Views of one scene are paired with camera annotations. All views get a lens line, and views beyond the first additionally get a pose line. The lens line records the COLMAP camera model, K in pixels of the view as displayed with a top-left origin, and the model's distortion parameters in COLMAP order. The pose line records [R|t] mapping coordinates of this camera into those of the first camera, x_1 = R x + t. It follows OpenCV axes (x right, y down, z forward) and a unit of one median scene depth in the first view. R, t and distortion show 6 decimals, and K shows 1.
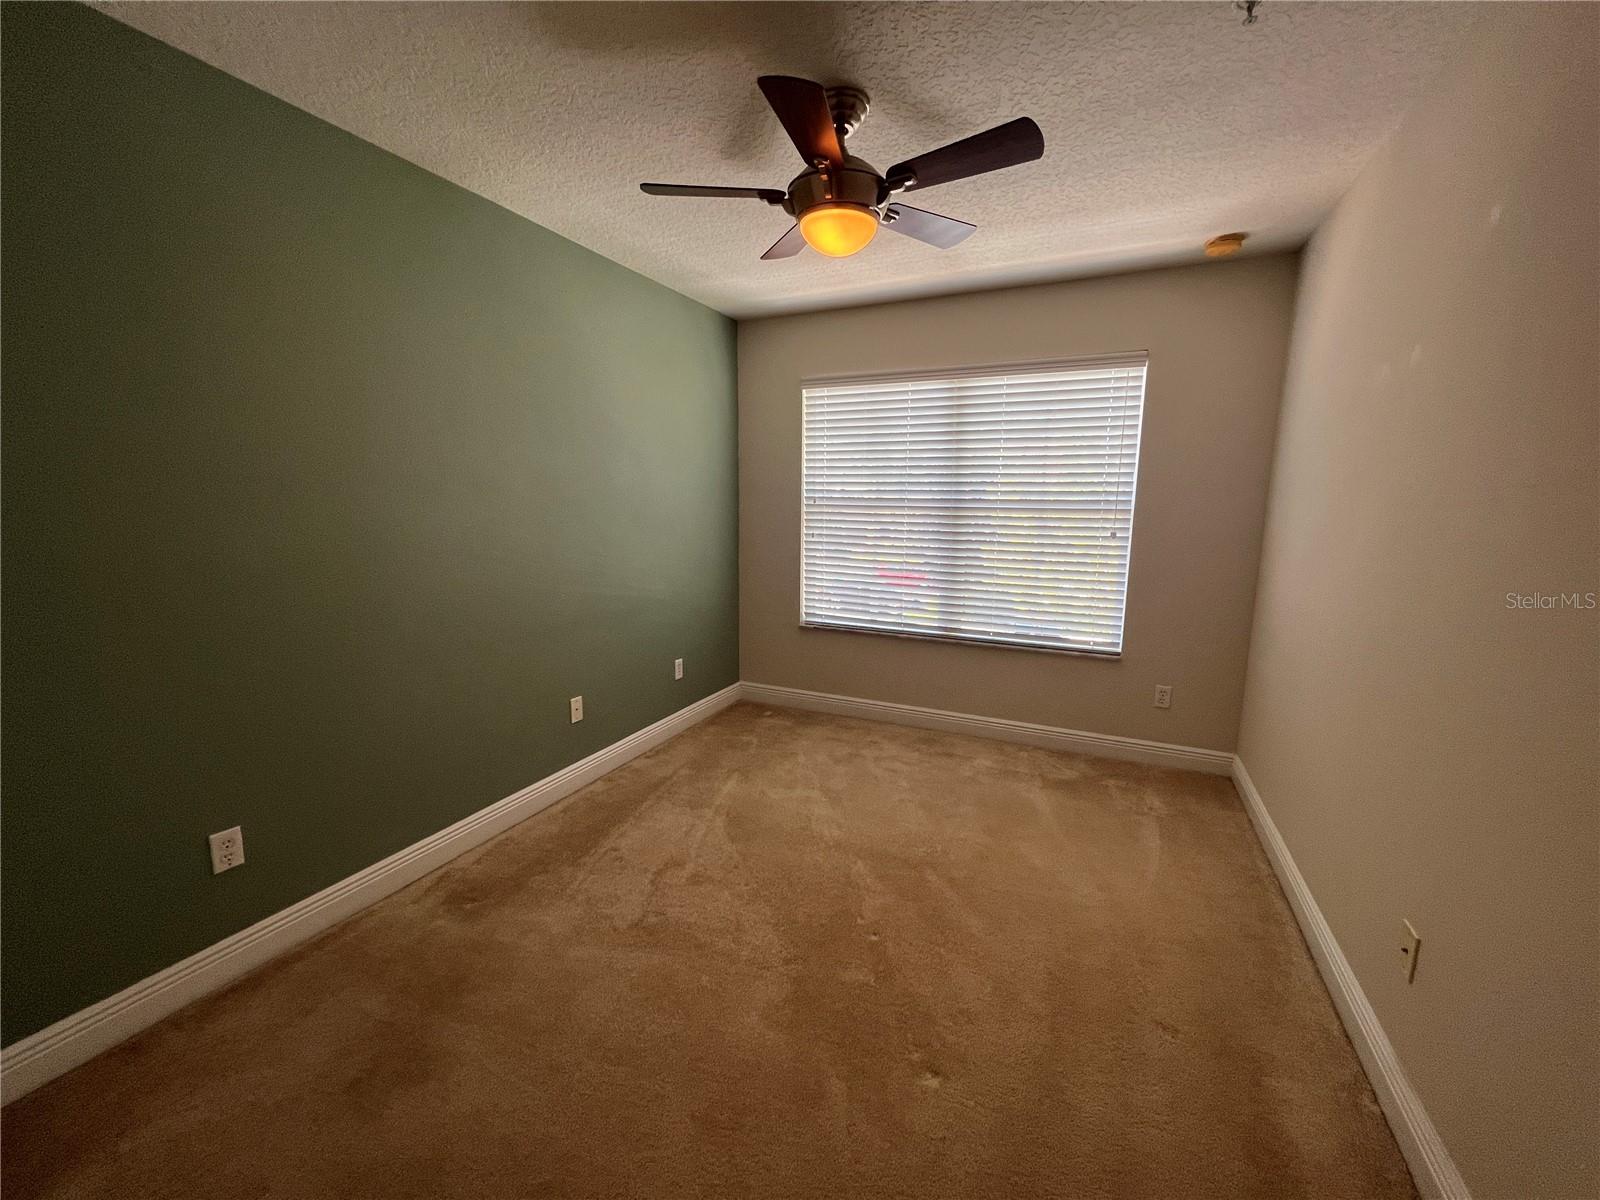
lens RADIAL K [[653.7, 0, 800.0], [0, 653.7, 600.0], [0, 0, 1]] dist [-0.000096, 0.000039]
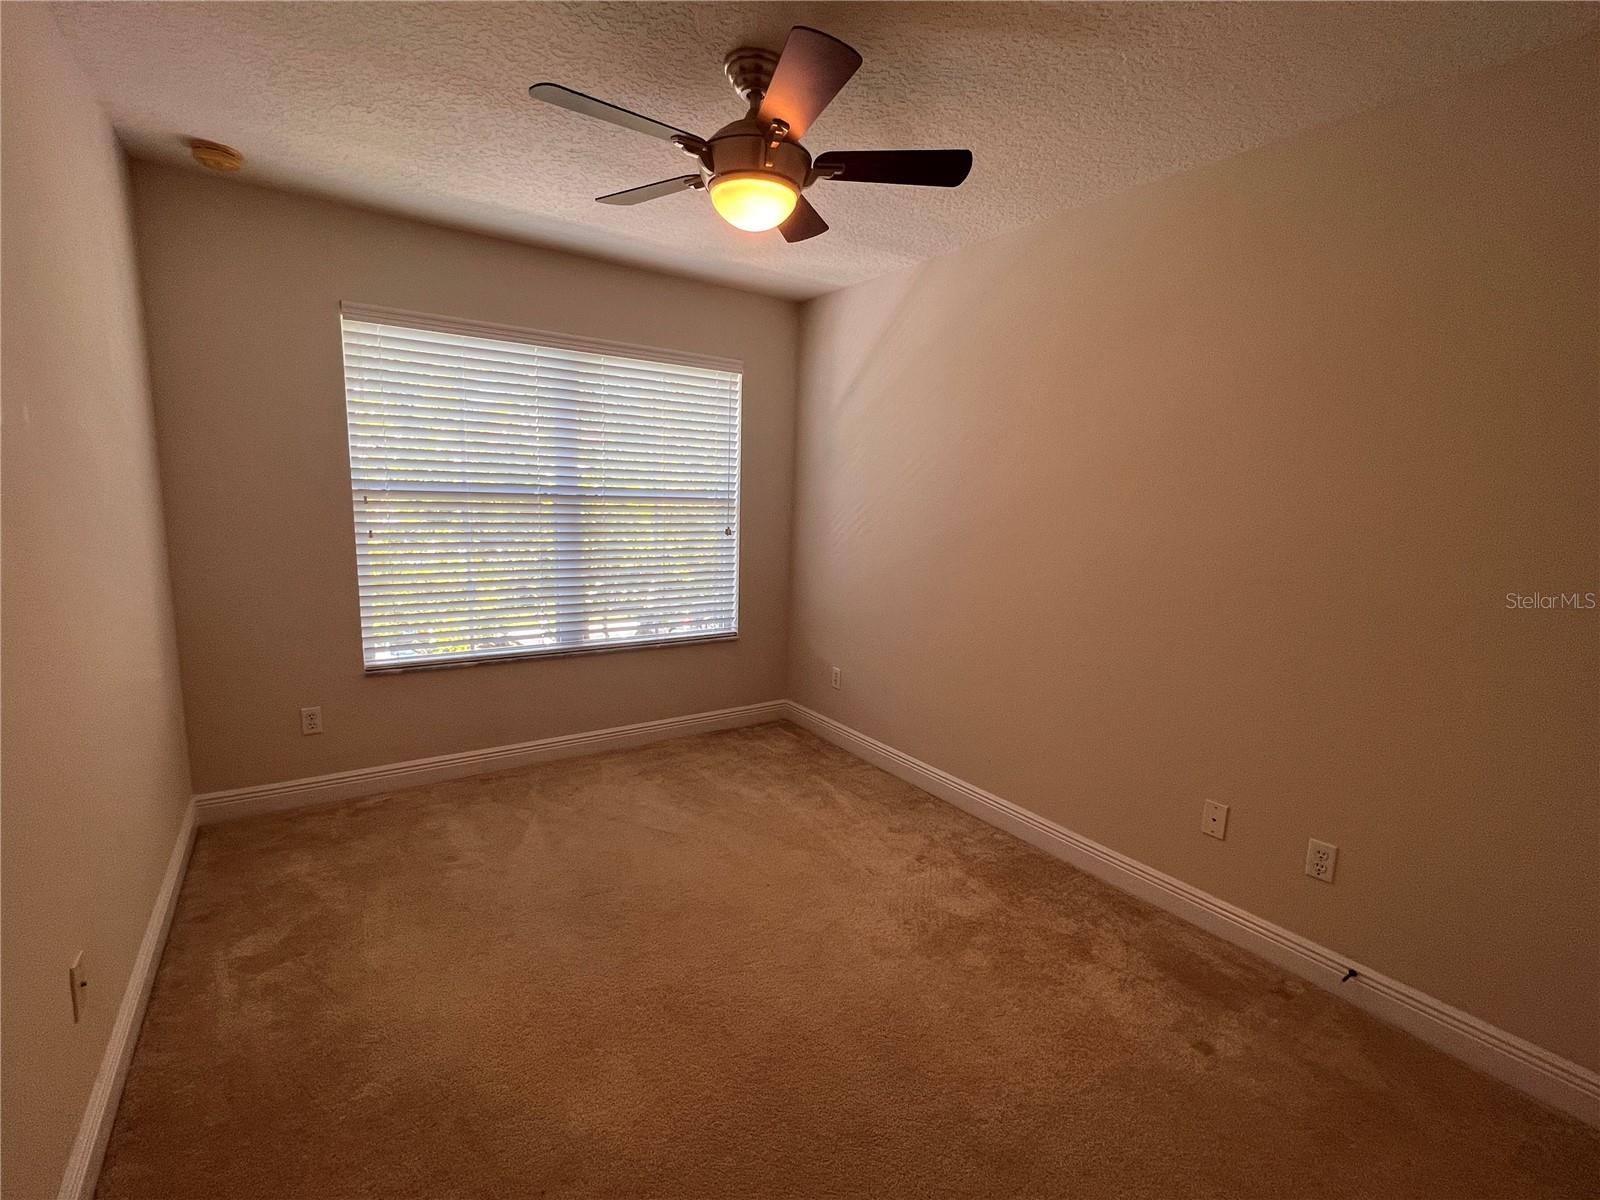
lens RADIAL K [[707.7, 0, 800.0], [0, 707.7, 600.0], [0, 0, 1]] dist [-0.000308, -0.000106]
pose [[0.513756, -0.117757, 0.849817, -0.424216], [0.109802, 0.991415, 0.070997, -0.042075], [-0.850881, 0.056837, 0.522275, 0.260233]]
